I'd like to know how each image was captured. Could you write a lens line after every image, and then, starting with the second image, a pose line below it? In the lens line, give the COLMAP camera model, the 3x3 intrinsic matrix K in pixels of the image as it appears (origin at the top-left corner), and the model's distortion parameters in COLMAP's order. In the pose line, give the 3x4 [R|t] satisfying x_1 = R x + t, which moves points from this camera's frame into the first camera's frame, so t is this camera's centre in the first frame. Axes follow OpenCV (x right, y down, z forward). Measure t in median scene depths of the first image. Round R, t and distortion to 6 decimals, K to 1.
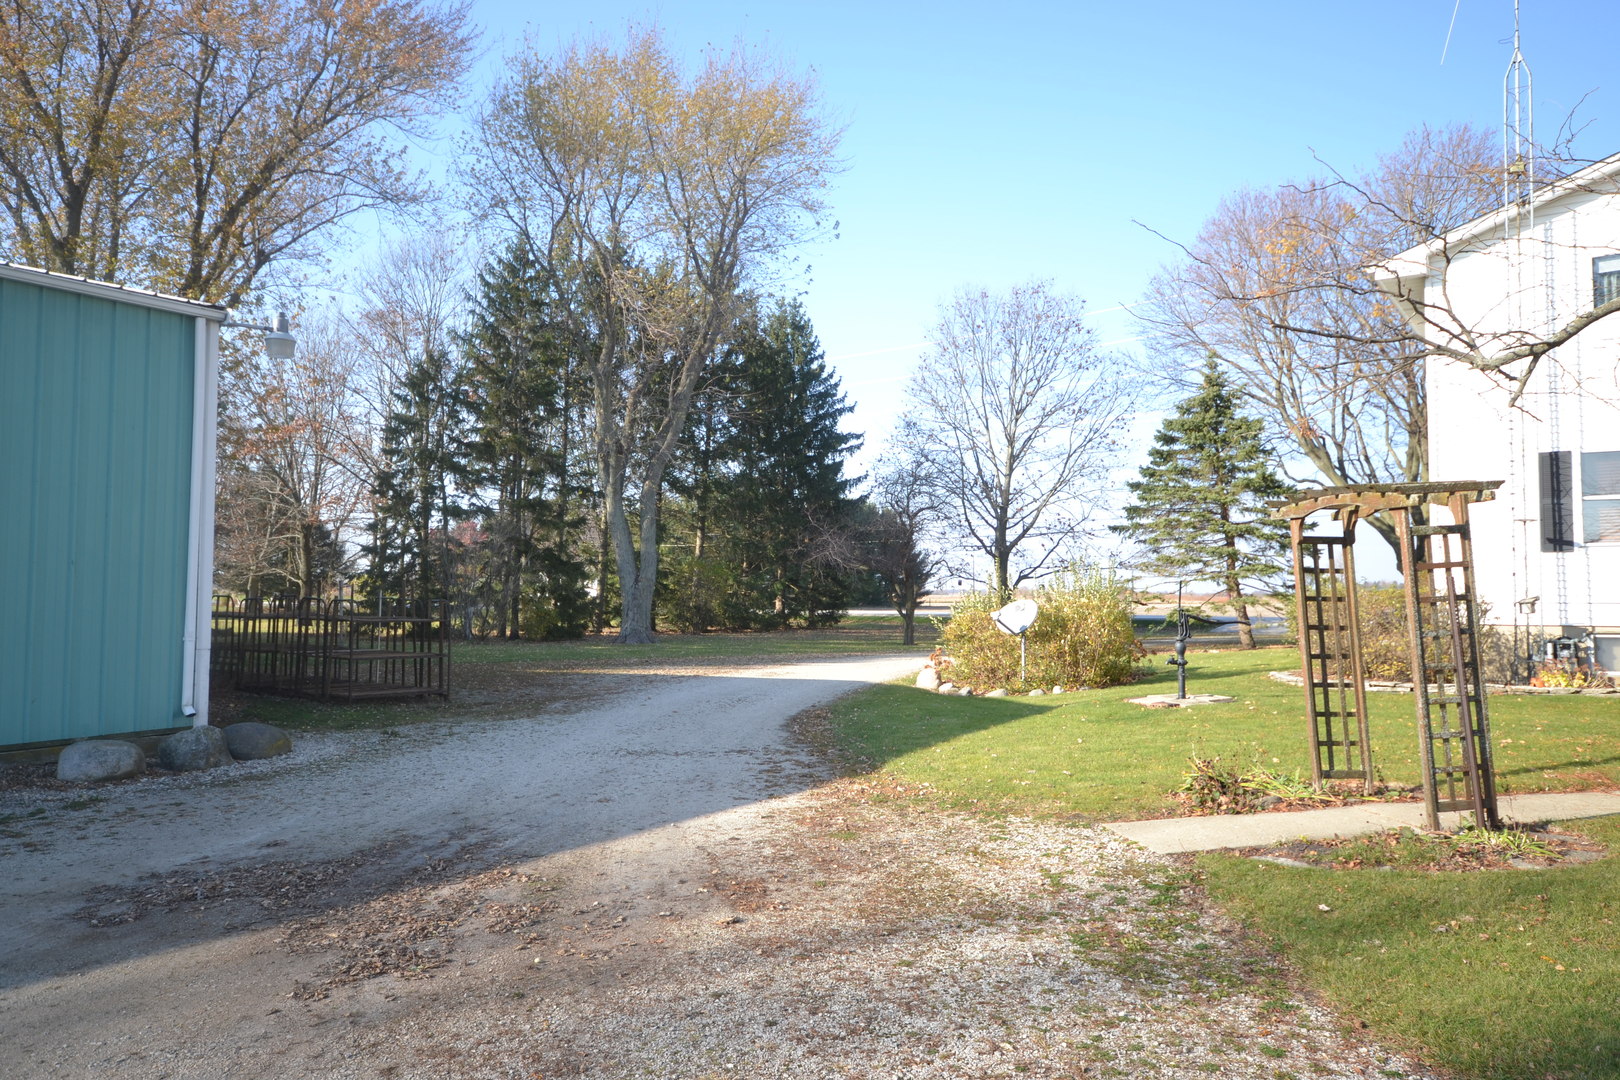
lens RADIAL K [[1153.3, 0, 809.4], [0, 1153.3, 544.2], [0, 0, 1]] dist [0.002886, -0.001468]
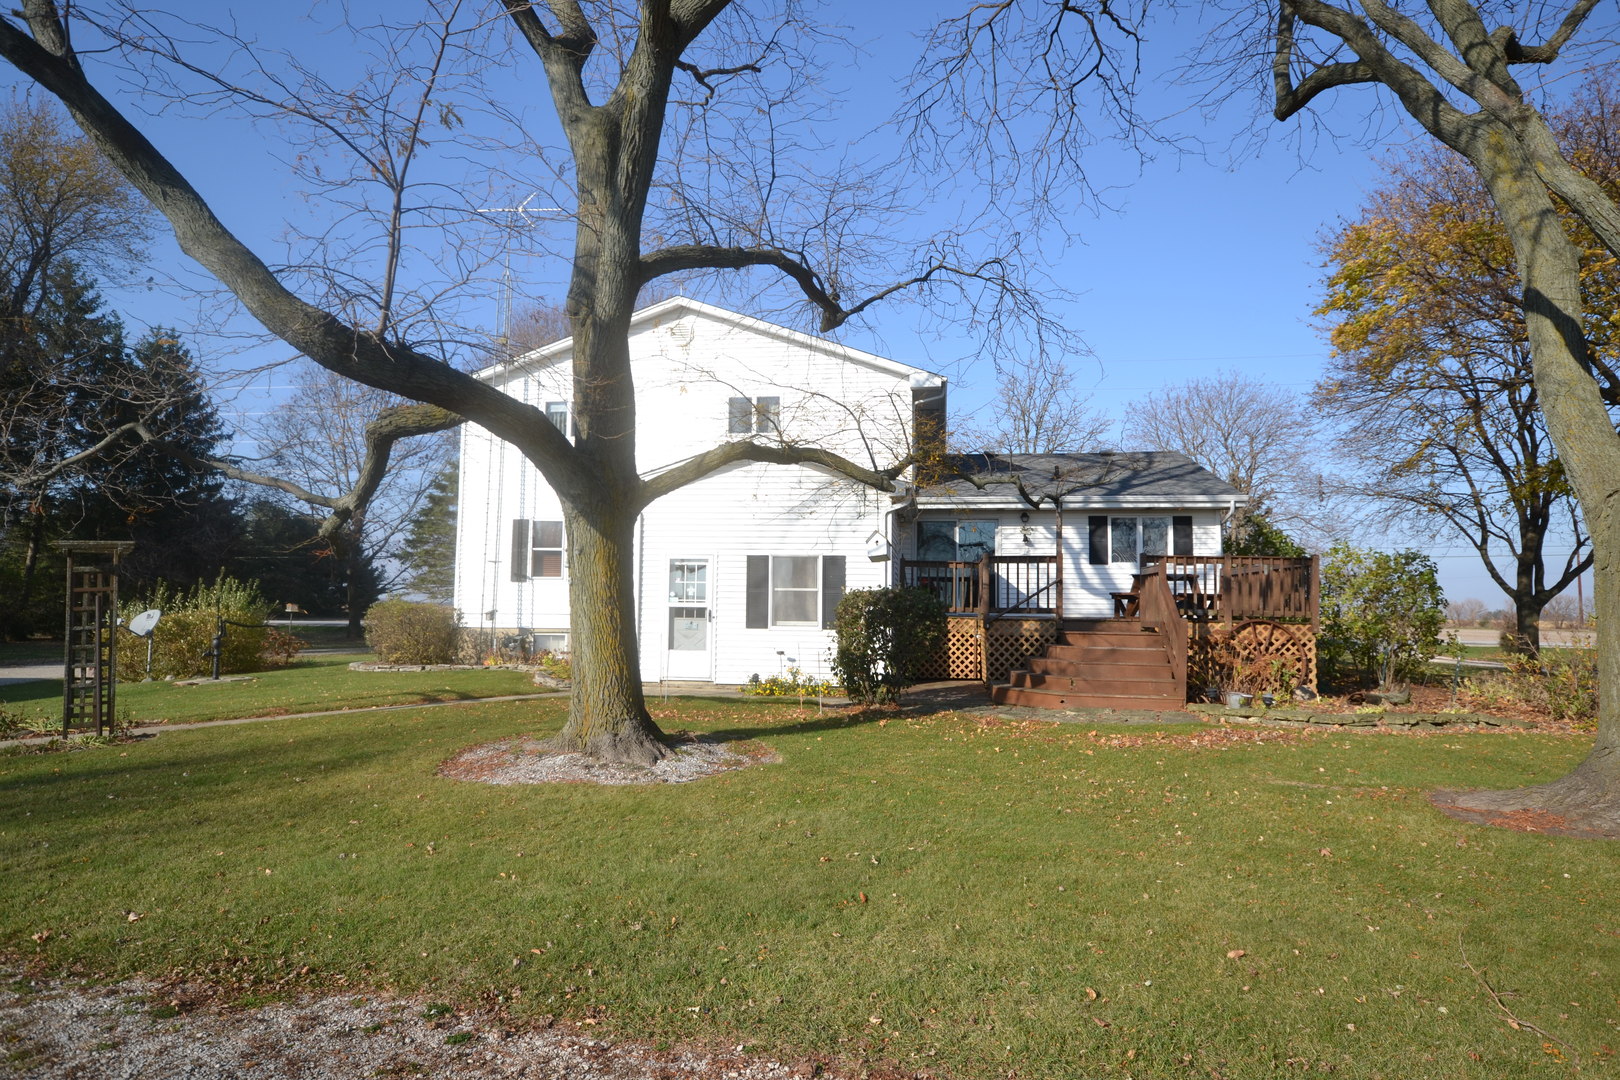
lens RADIAL K [[969.7, 0, 820.1], [0, 969.7, 544.8], [0, 0, 1]] dist [0.009241, 0.000342]
pose [[0.871159, 0.040207, 0.489352, 0.157630], [-0.029870, 0.999135, -0.028917, -0.008357], [-0.490091, 0.010574, 0.871607, -0.173979]]
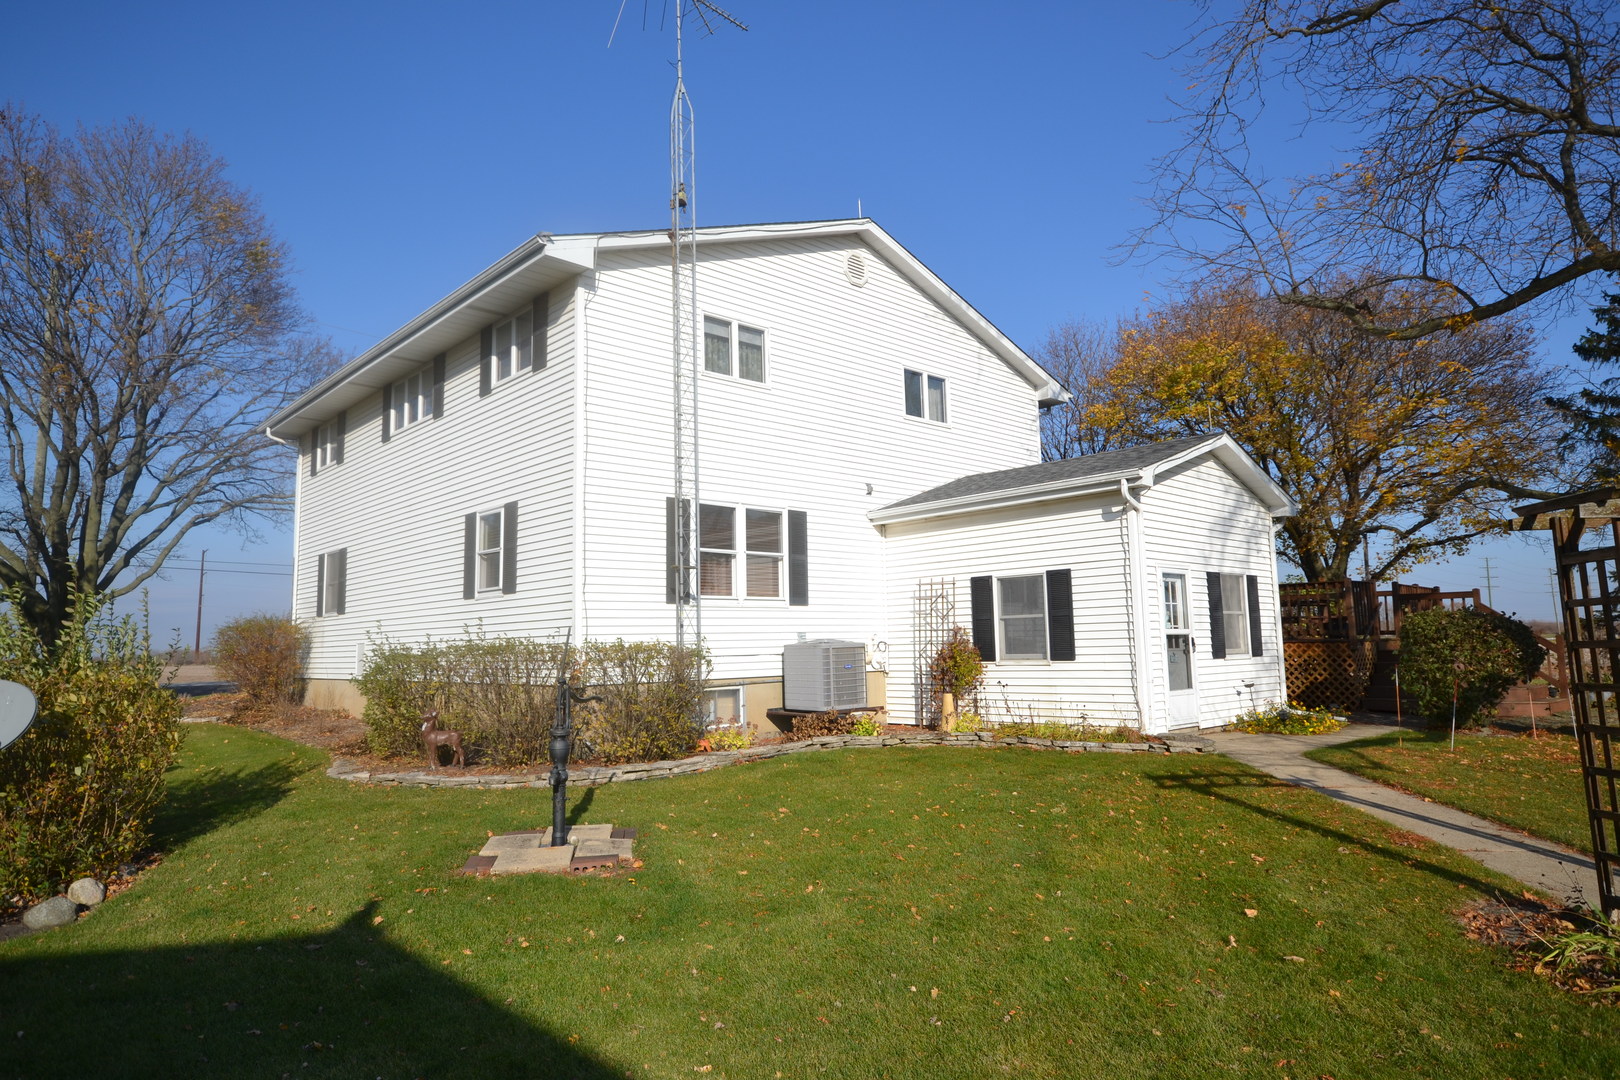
lens RADIAL K [[969.7, 0, 810.5], [0, 969.7, 534.7], [0, 0, 1]] dist [0.009241, 0.000342]
pose [[0.200113, 0.118093, 0.972630, -0.048544], [-0.027587, 0.992995, -0.114889, 0.017169], [-0.979384, -0.003841, 0.201969, 0.330354]]
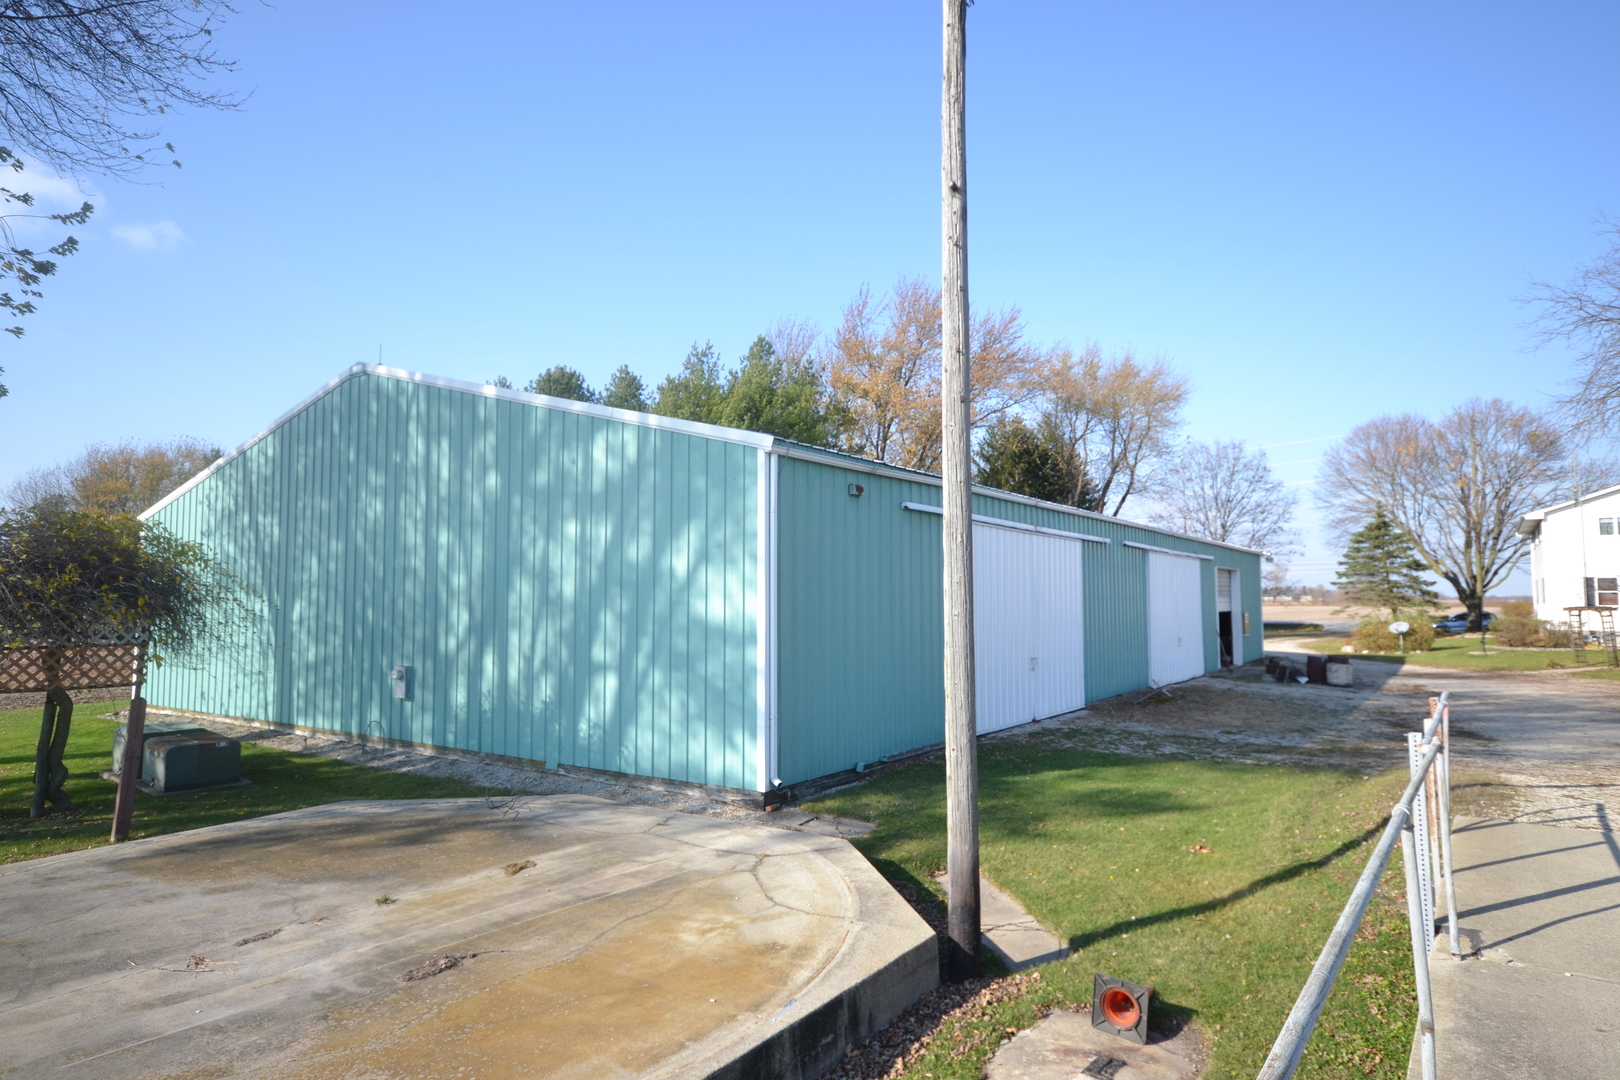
lens RADIAL K [[969.7, 0, 808.4], [0, 969.7, 540.6], [0, 0, 1]] dist [0.009241, 0.000342]
pose [[0.999966, -0.001108, 0.008165, -0.717475], [0.001243, 0.999861, -0.016651, -0.063239], [-0.008145, 0.016660, 0.999828, -0.789133]]
